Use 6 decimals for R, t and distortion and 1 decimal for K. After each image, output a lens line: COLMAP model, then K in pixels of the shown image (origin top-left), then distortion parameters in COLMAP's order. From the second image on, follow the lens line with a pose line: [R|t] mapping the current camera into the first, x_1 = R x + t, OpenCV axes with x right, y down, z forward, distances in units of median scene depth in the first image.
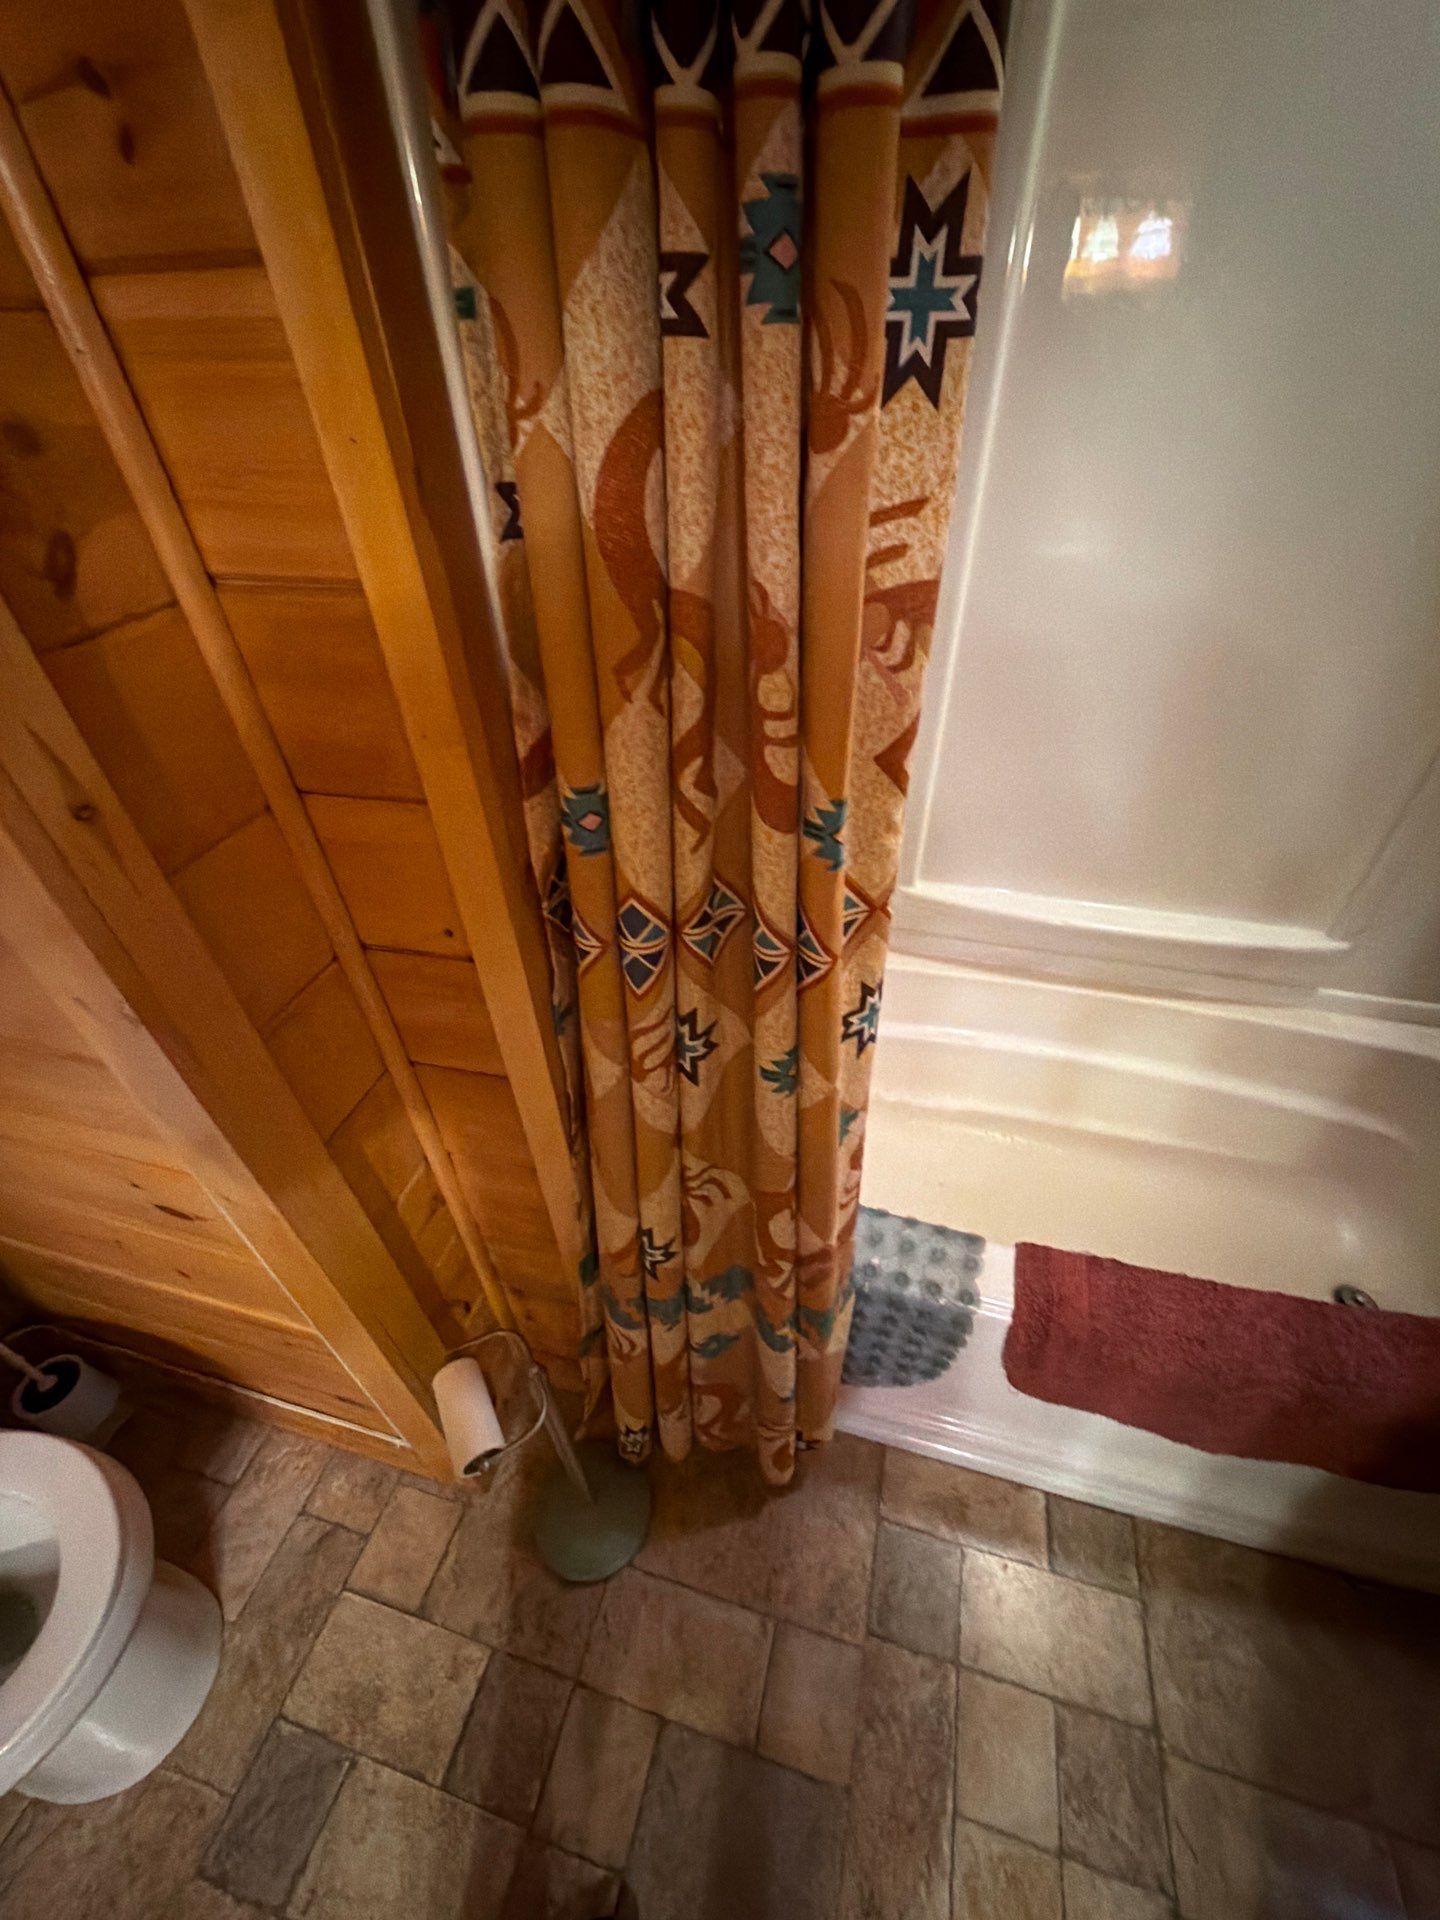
lens RADIAL K [[767.0, 0, 719.0], [0, 767.0, 957.6], [0, 0, 1]] dist [-0.000659, 0.000571]
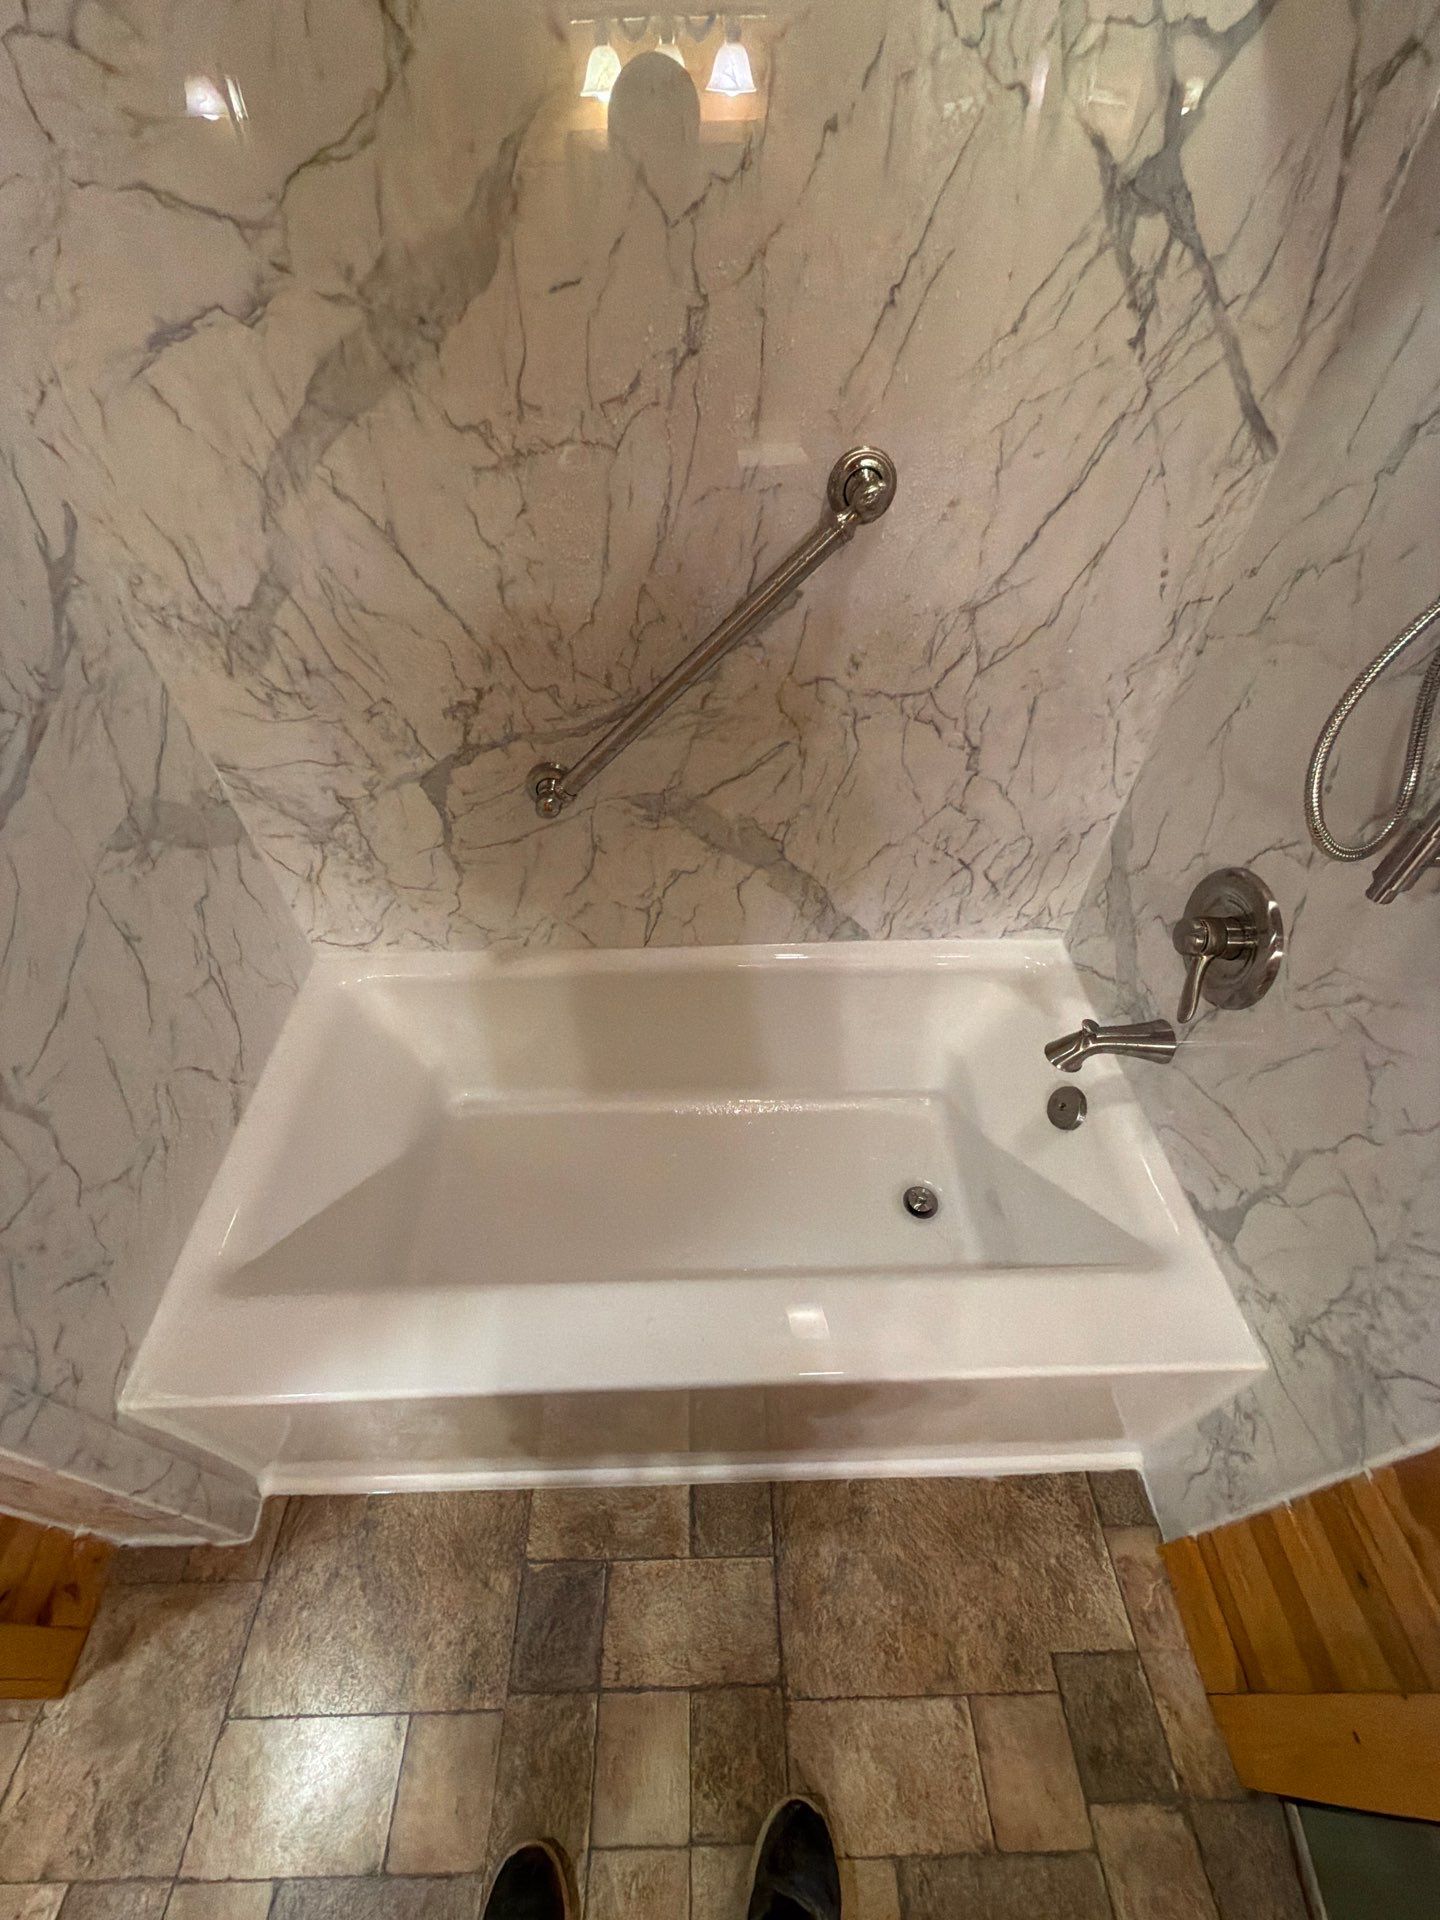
lens RADIAL K [[767.0, 0, 716.0], [0, 767.0, 959.7], [0, 0, 1]] dist [-0.000659, 0.000571]
pose [[0.956913, -0.191421, 0.218350, 0.513894], [0.166936, 0.977919, 0.125722, -0.126429], [-0.237594, -0.083855, 0.967738, 0.099023]]
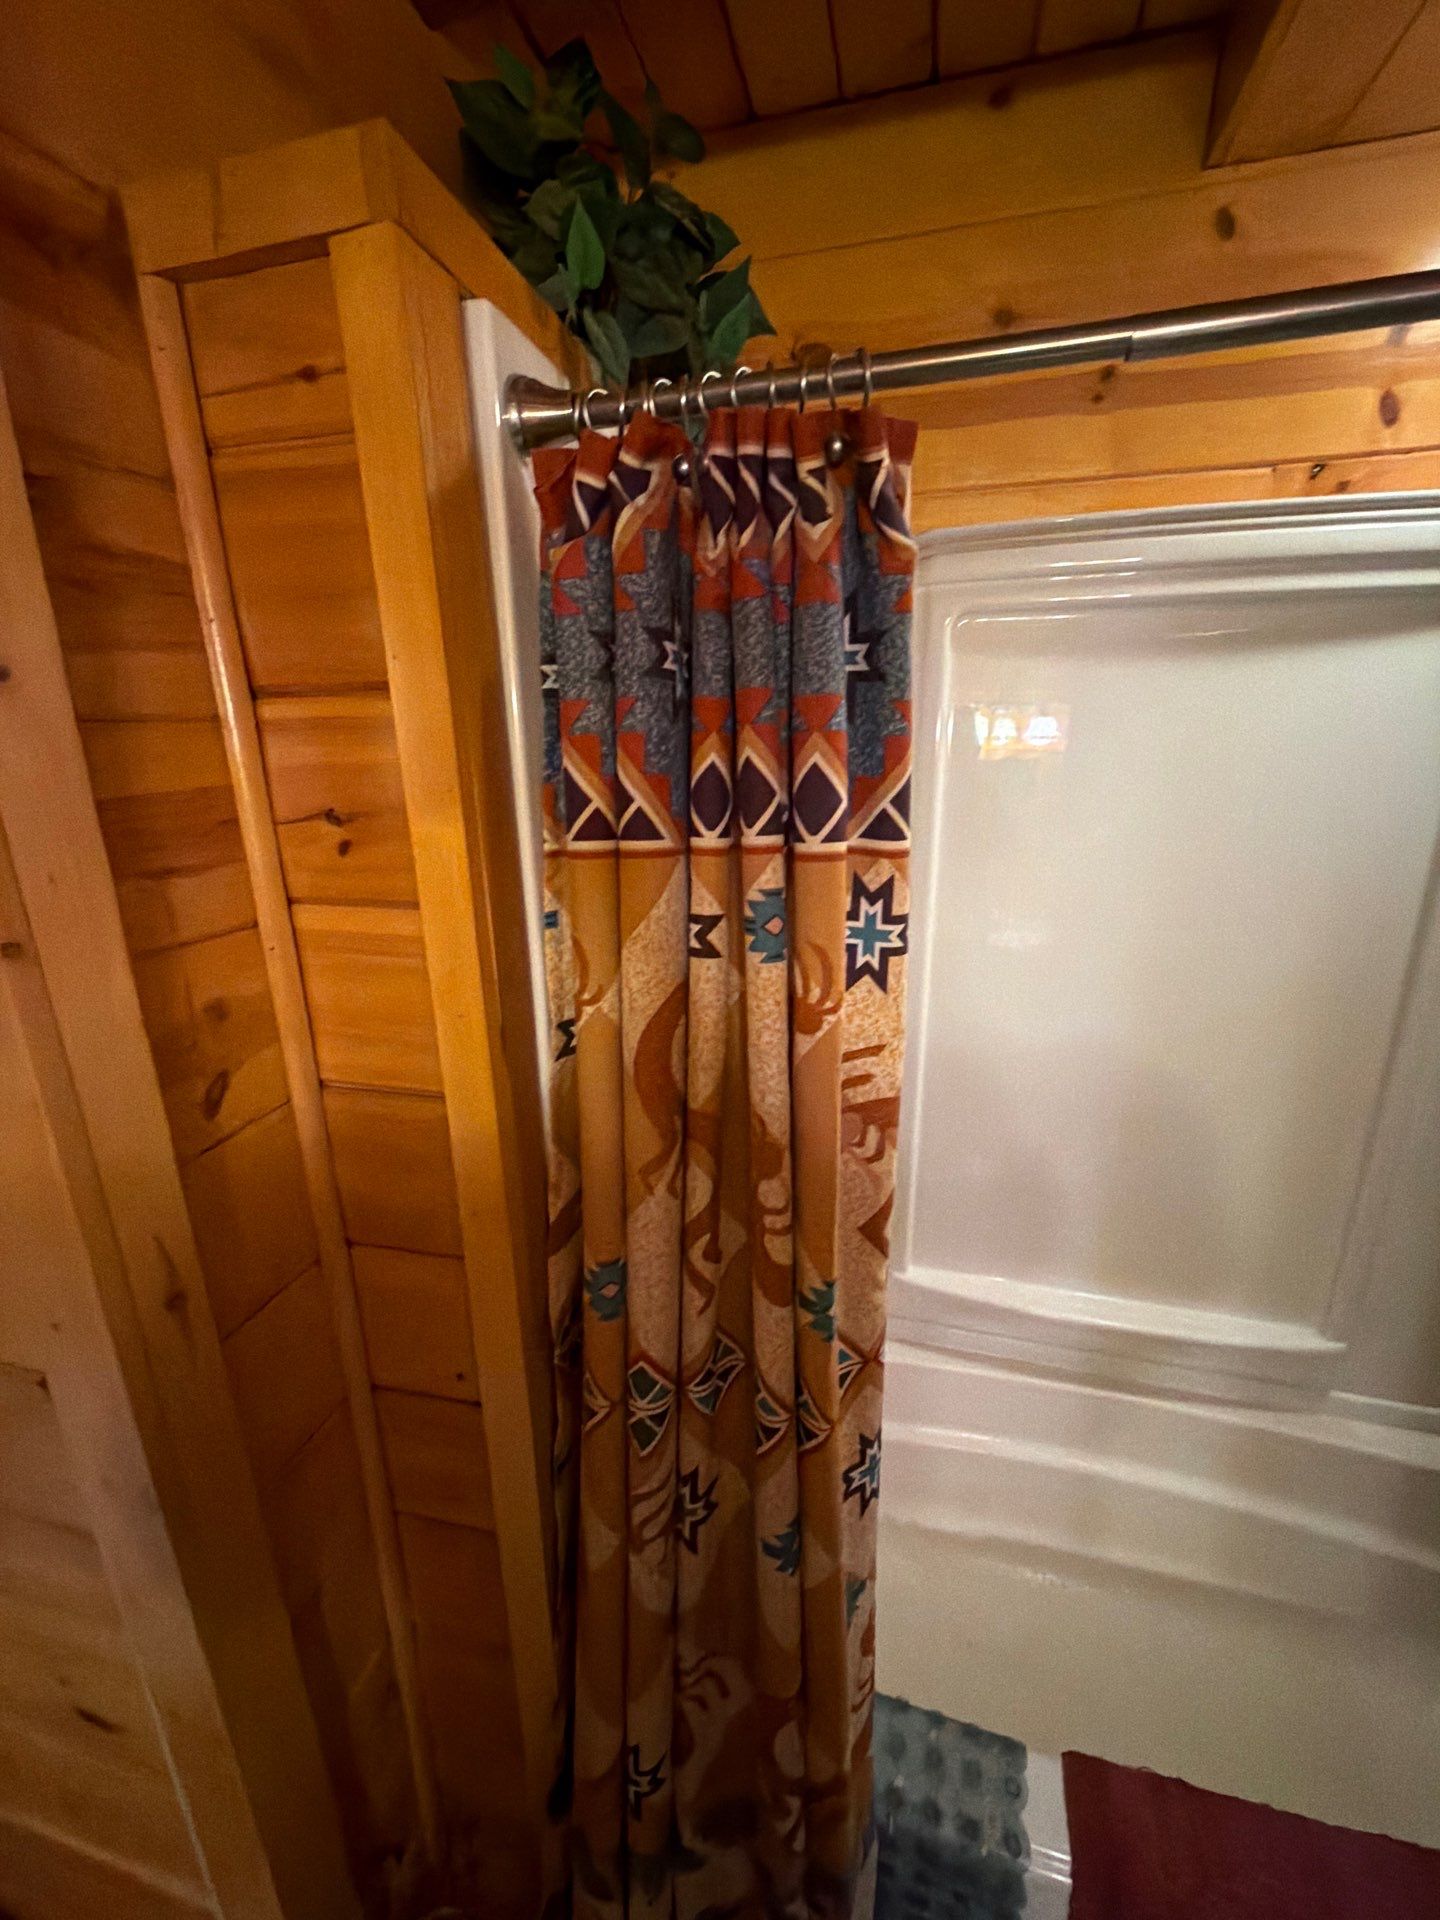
lens RADIAL K [[767.0, 0, 719.9], [0, 767.0, 956.3], [0, 0, 1]] dist [-0.000659, 0.000571]
pose [[0.999835, 0.012555, 0.013091, -0.018243], [-0.006309, 0.917379, -0.397966, -0.120563], [-0.017005, 0.397818, 0.917307, -0.155869]]
